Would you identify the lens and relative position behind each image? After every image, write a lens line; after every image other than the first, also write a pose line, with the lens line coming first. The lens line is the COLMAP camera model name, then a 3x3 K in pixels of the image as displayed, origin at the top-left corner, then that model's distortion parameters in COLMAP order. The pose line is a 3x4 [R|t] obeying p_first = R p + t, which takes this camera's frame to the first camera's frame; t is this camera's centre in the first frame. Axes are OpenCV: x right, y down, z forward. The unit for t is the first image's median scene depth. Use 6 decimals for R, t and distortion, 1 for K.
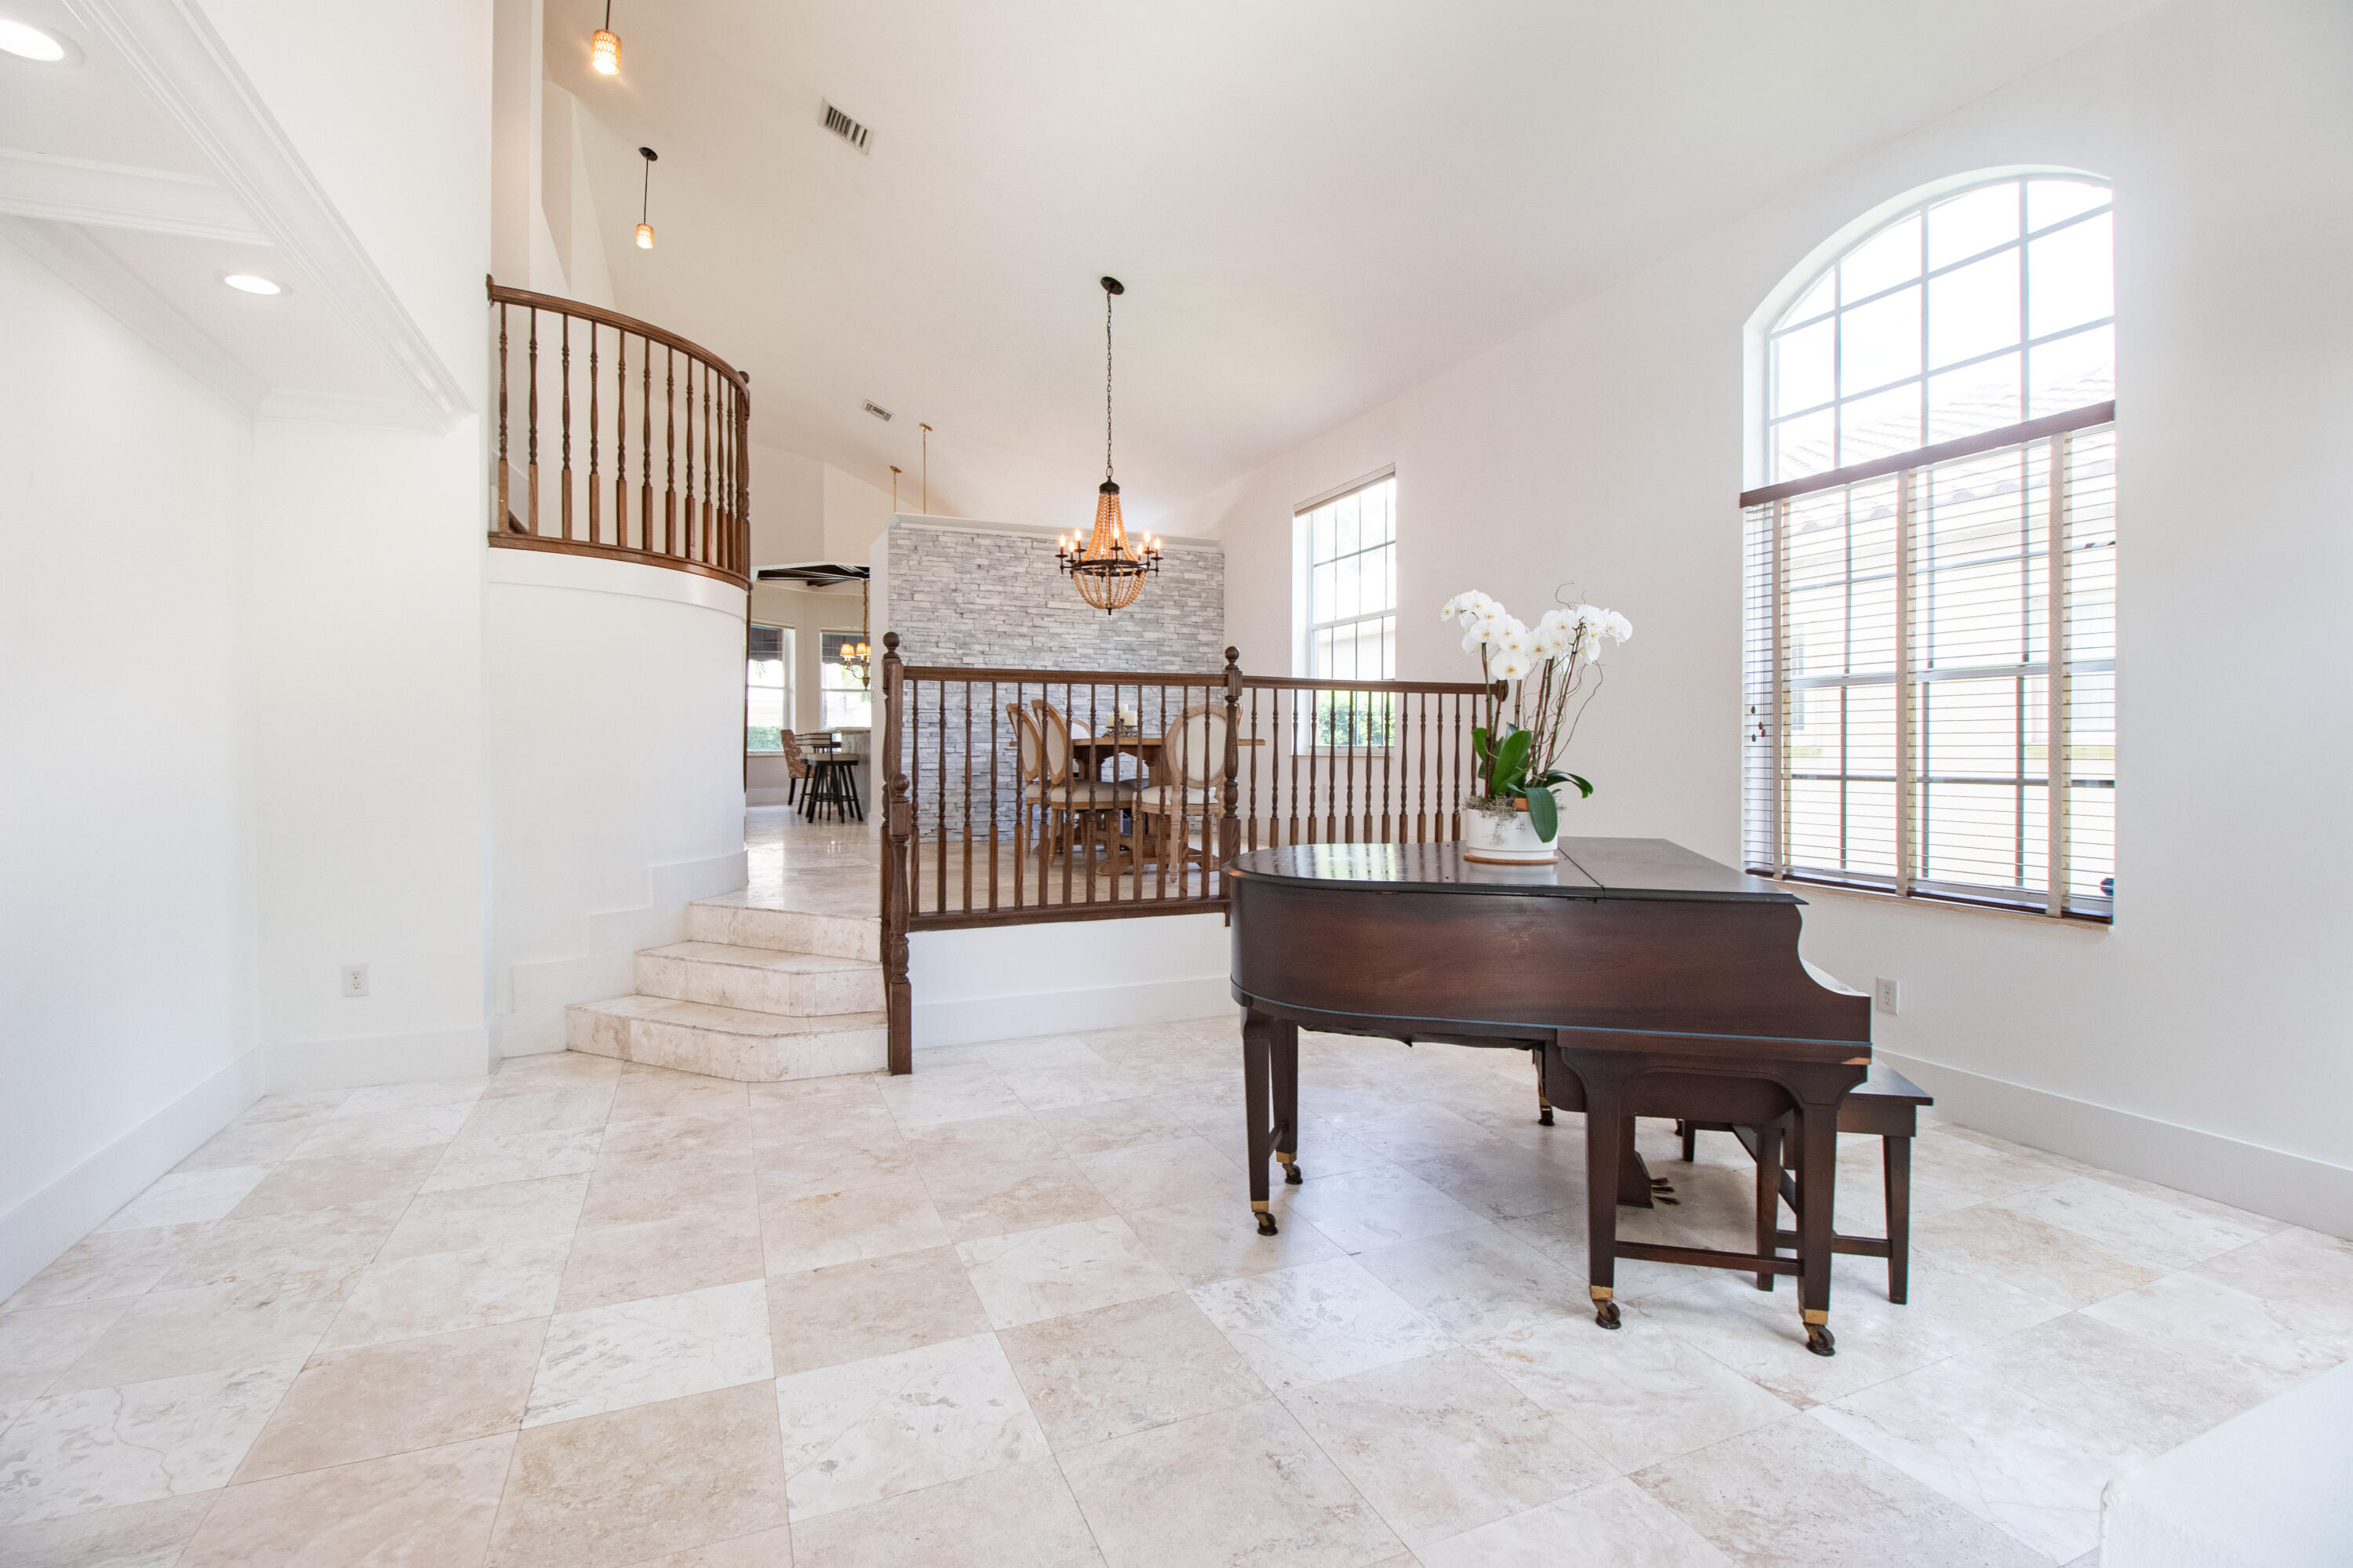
lens RADIAL K [[1071.1, 0, 1166.6], [0, 1071.1, 750.5], [0, 0, 1]] dist [0.000537, -0.000019]
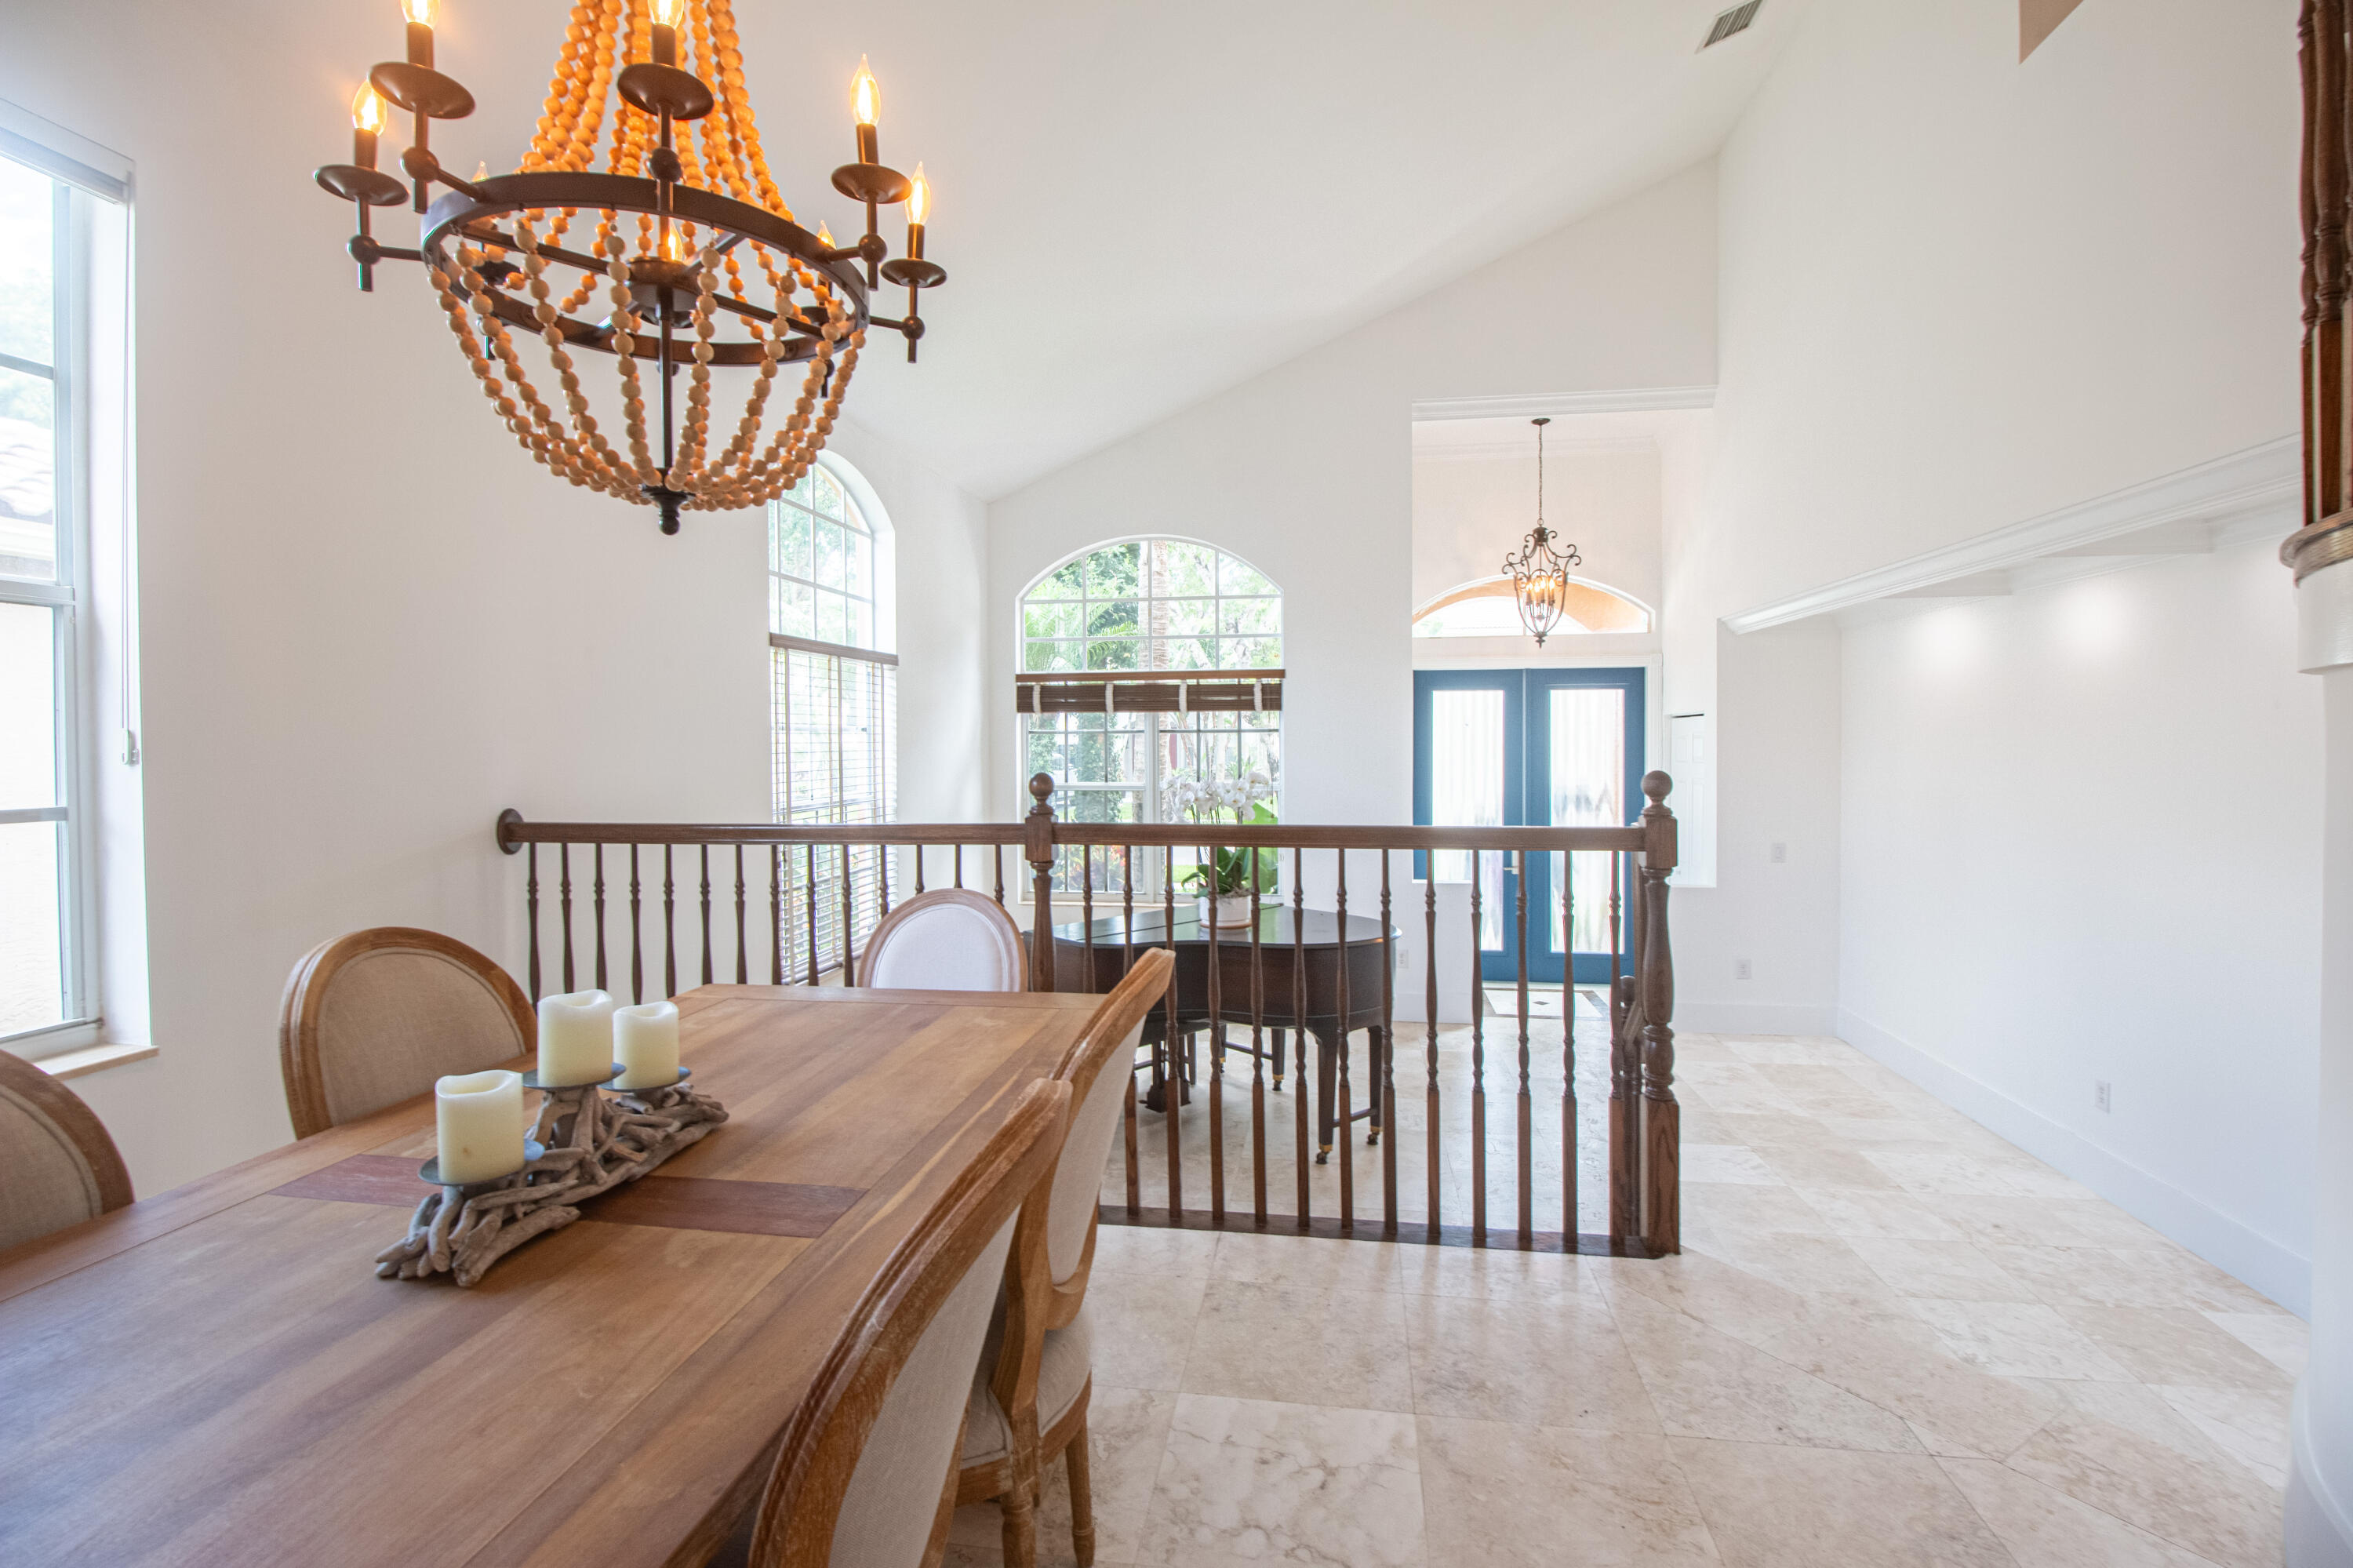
lens RADIAL K [[1071.1, 0, 1166.6], [0, 1071.1, 750.5], [0, 0, 1]] dist [0.000537, -0.000019]
pose [[-0.840146, 0.000089, 0.542360, -0.361293], [0.007099, 0.999916, 0.010832, -0.134494], [-0.542313, 0.012950, -0.840076, 1.680275]]
